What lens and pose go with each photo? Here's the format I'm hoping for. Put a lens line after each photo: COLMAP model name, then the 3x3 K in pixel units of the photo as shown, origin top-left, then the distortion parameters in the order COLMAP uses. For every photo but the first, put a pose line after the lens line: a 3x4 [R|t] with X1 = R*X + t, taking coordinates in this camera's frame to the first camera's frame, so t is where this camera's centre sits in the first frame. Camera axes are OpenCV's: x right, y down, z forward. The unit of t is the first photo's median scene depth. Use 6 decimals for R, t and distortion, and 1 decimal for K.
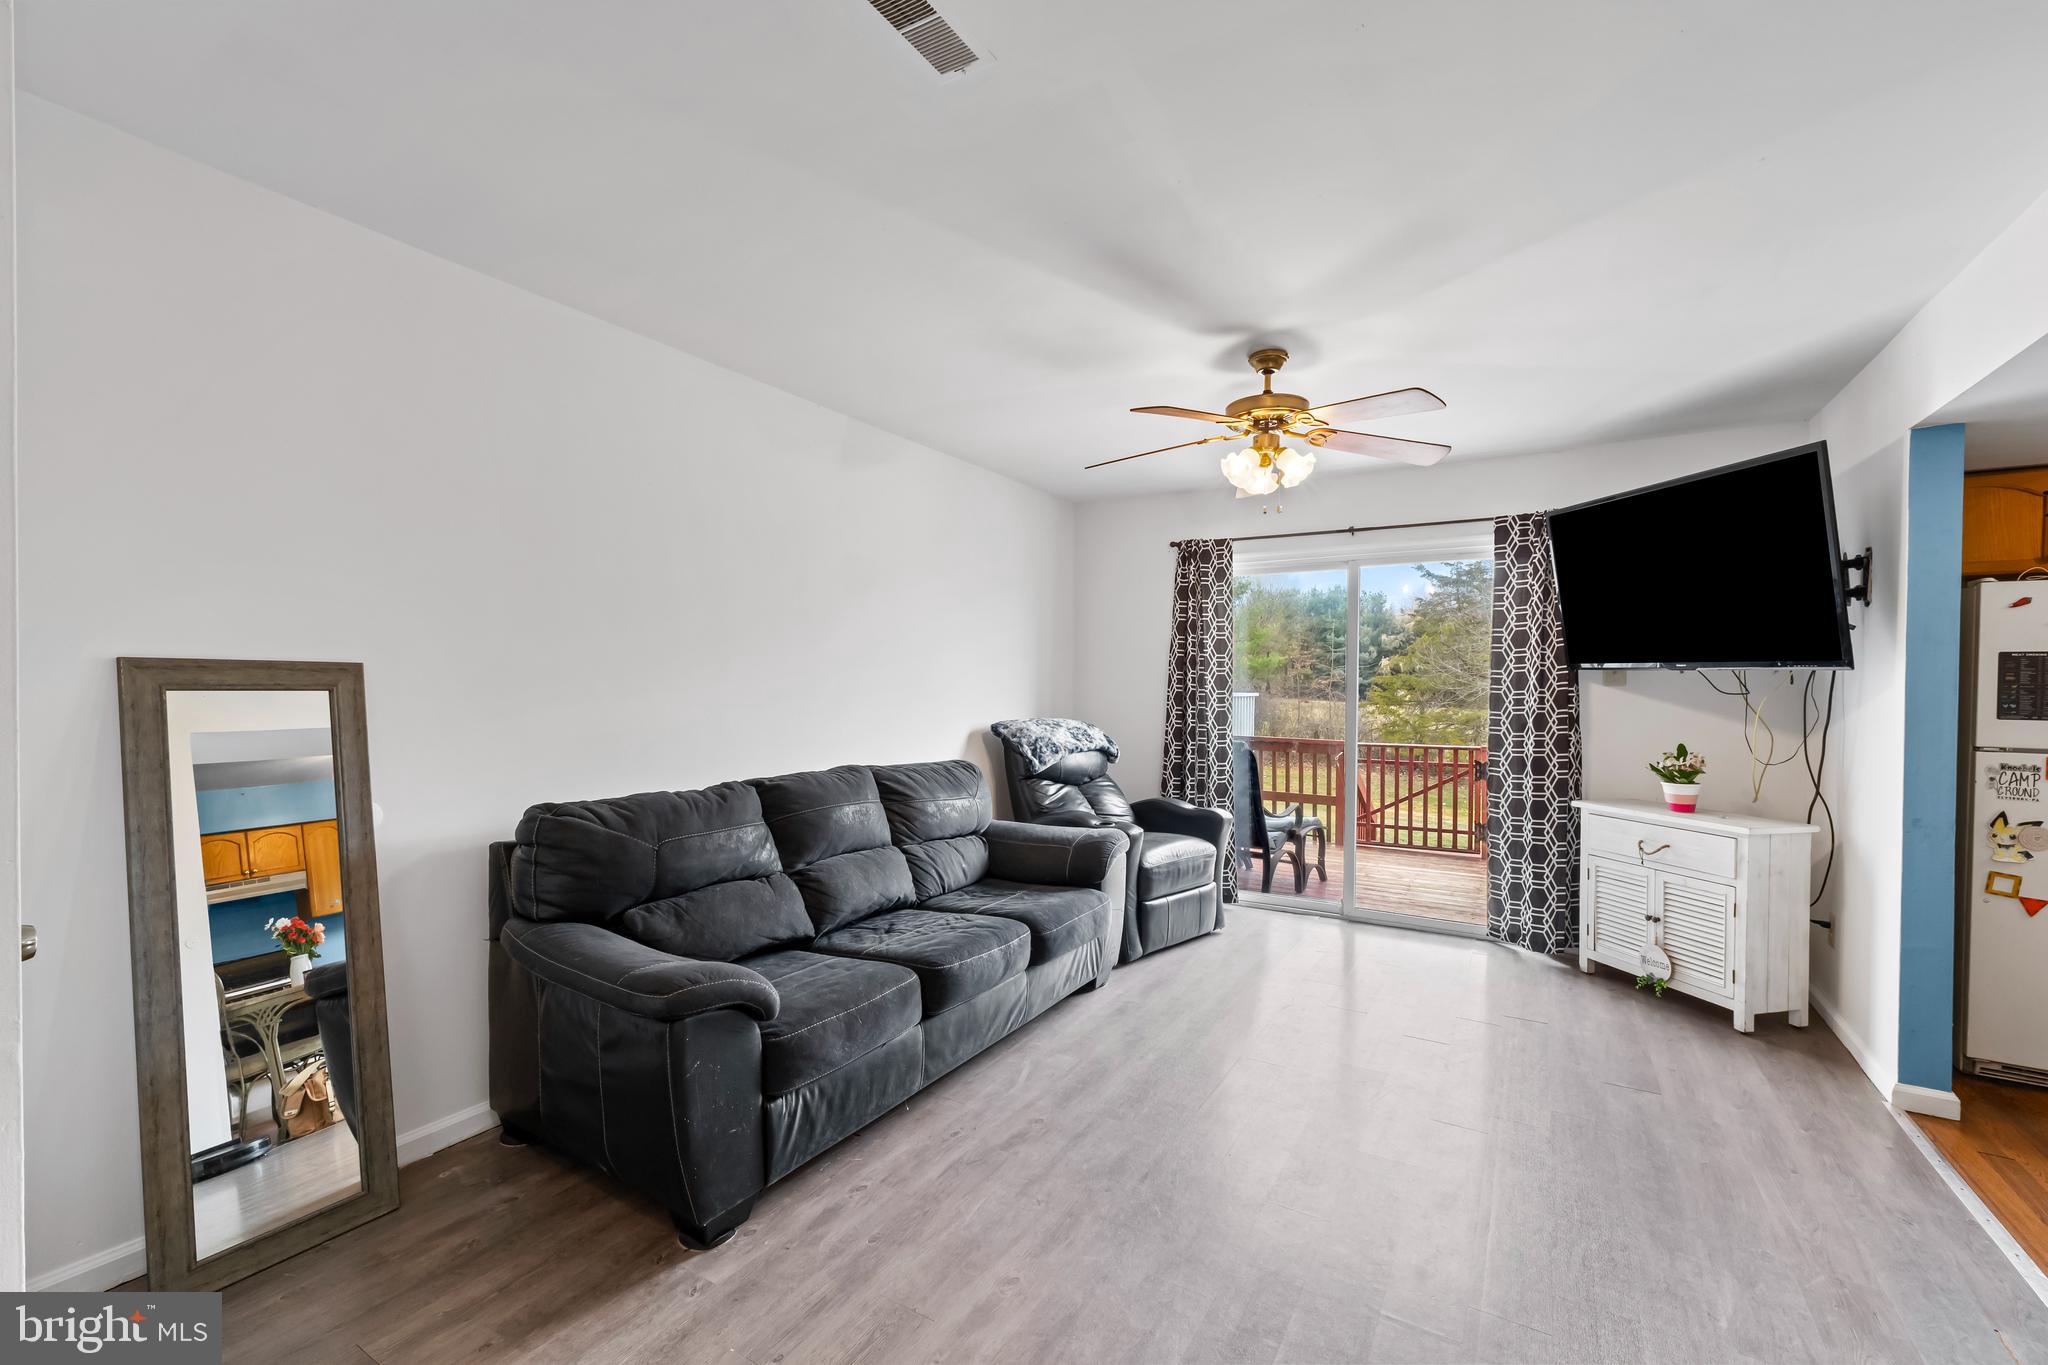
lens RADIAL K [[859.6, 0, 1024.3], [0, 859.6, 689.5], [0, 0, 1]] dist [0.004401, -0.000128]
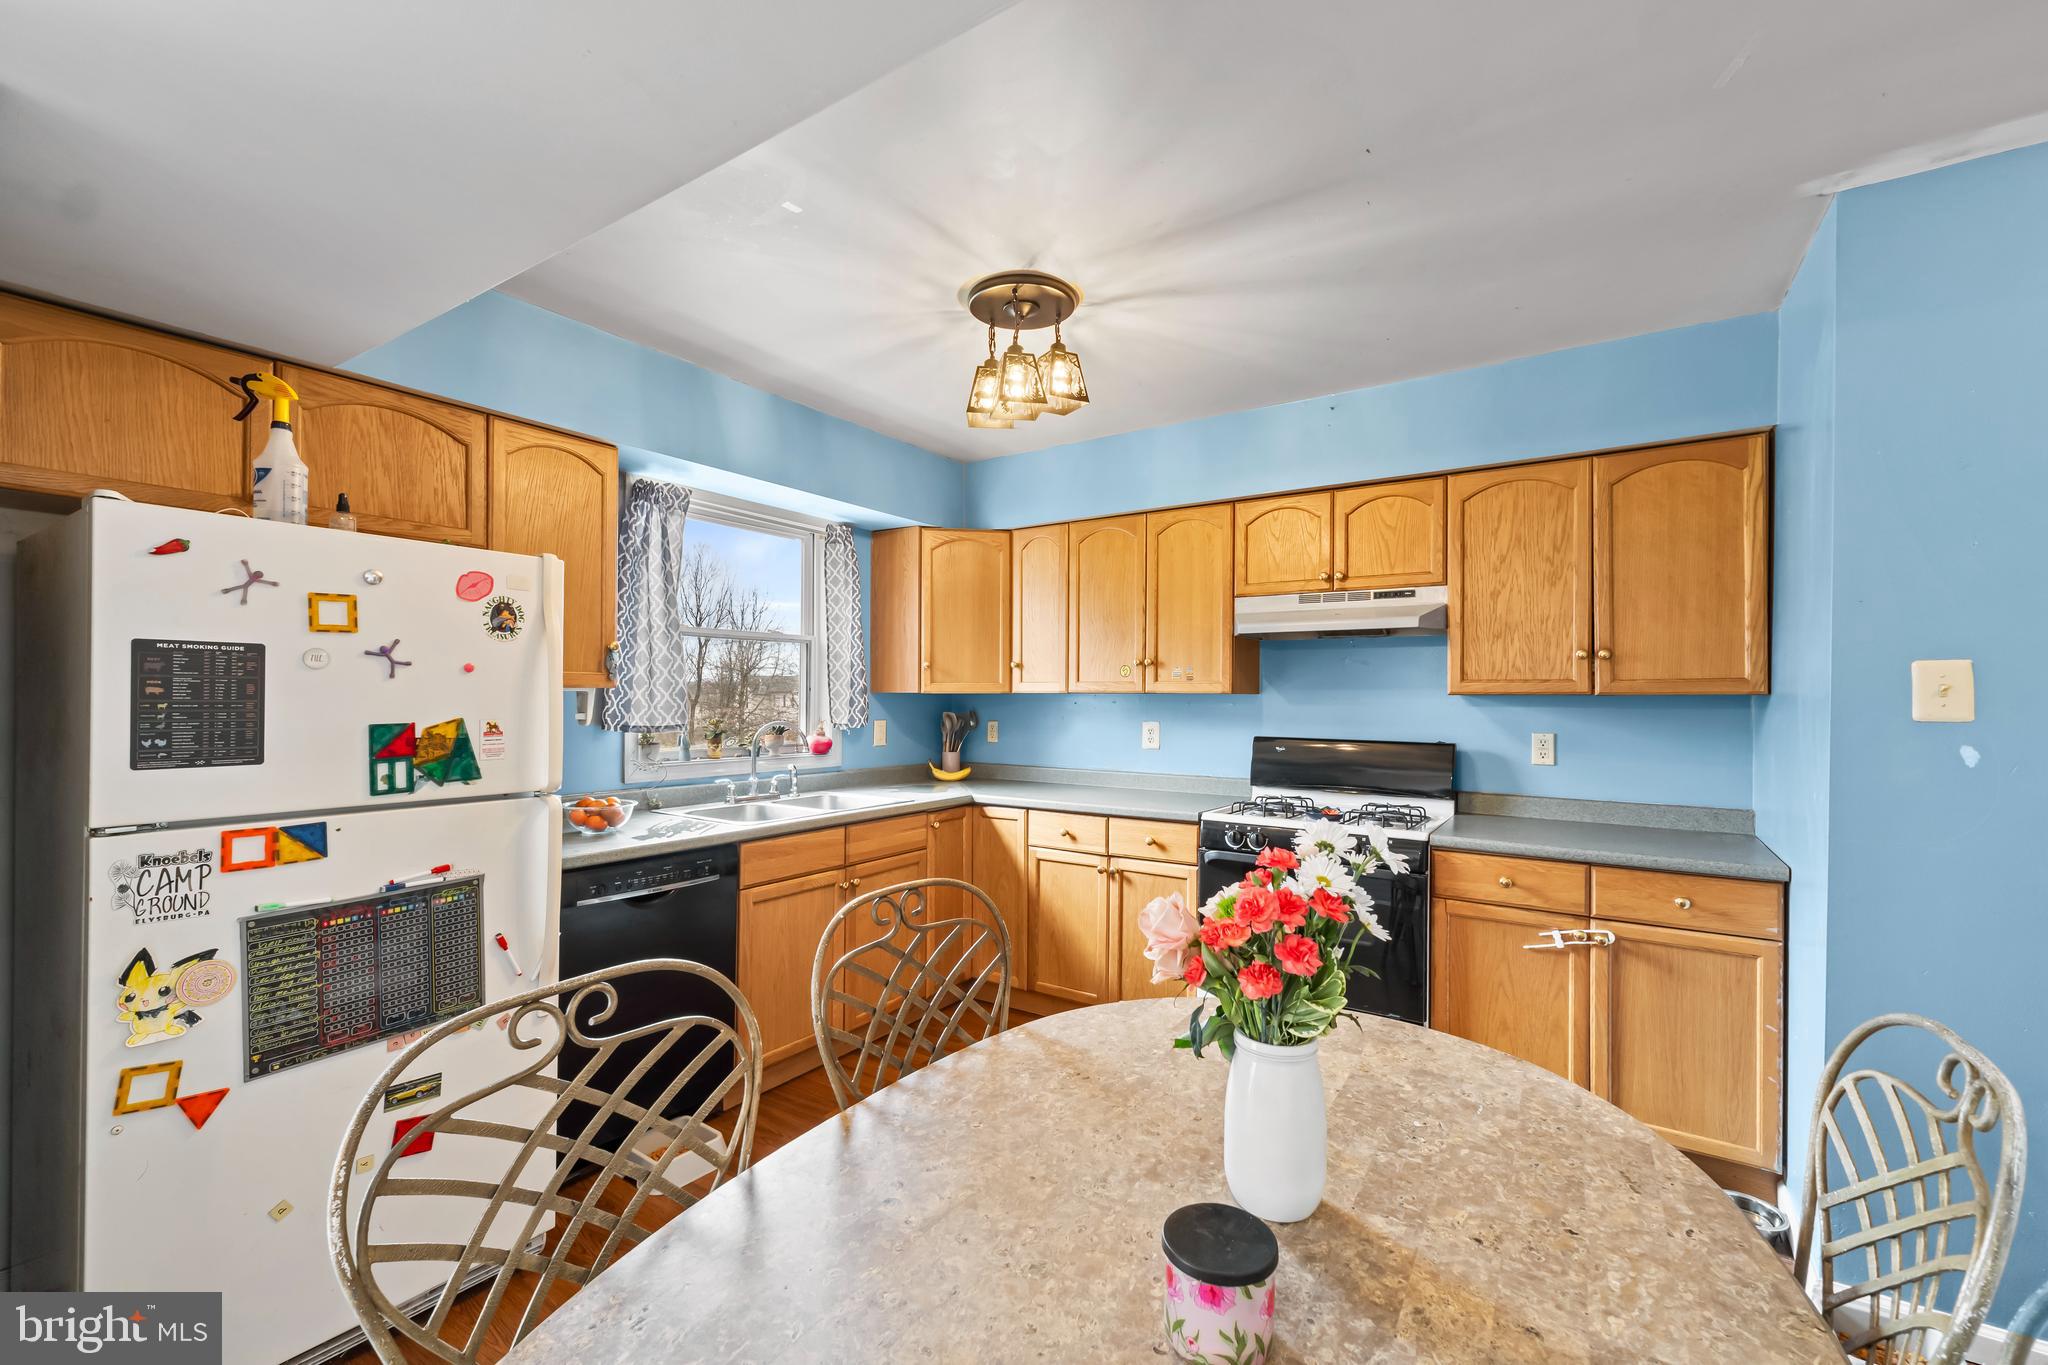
lens RADIAL K [[859.6, 0, 1027.5], [0, 859.6, 690.7], [0, 0, 1]] dist [0.004401, -0.000128]
pose [[0.063398, 0.002885, 0.997984, 0.475419], [0.014873, 0.999882, -0.003835, -0.002030], [-0.997878, 0.015086, 0.063348, 0.320550]]
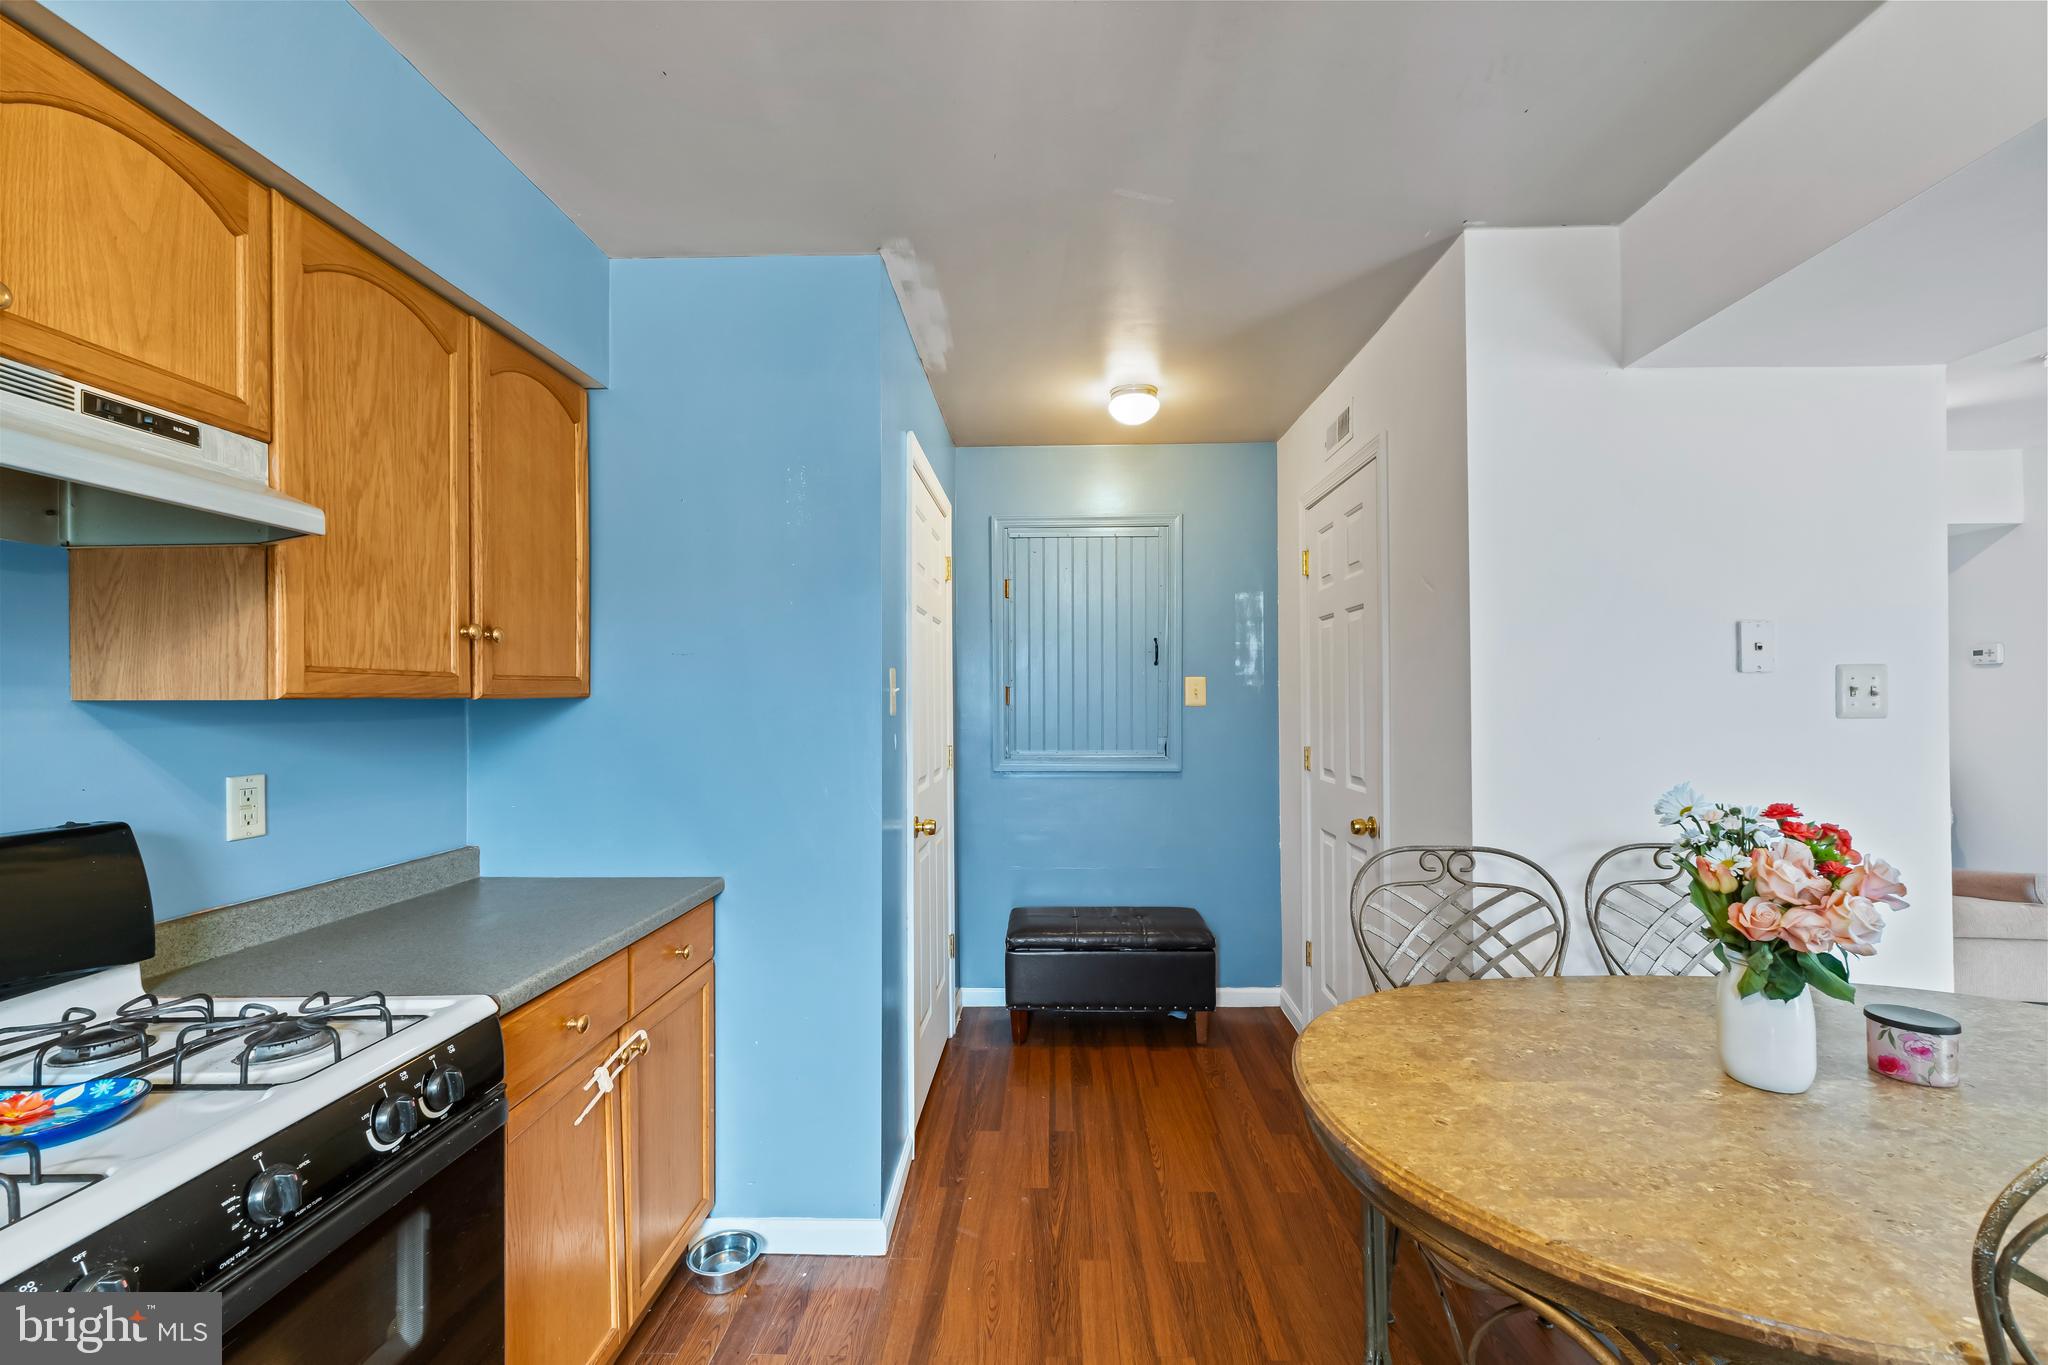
lens RADIAL K [[859.6, 0, 1024.7], [0, 859.6, 695.9], [0, 0, 1]] dist [0.004401, -0.000128]
pose [[-0.879163, 0.002919, -0.476512, 1.203397], [-0.003056, 0.999926, 0.011764, -0.001789], [0.476511, 0.011799, -0.879089, 0.429418]]
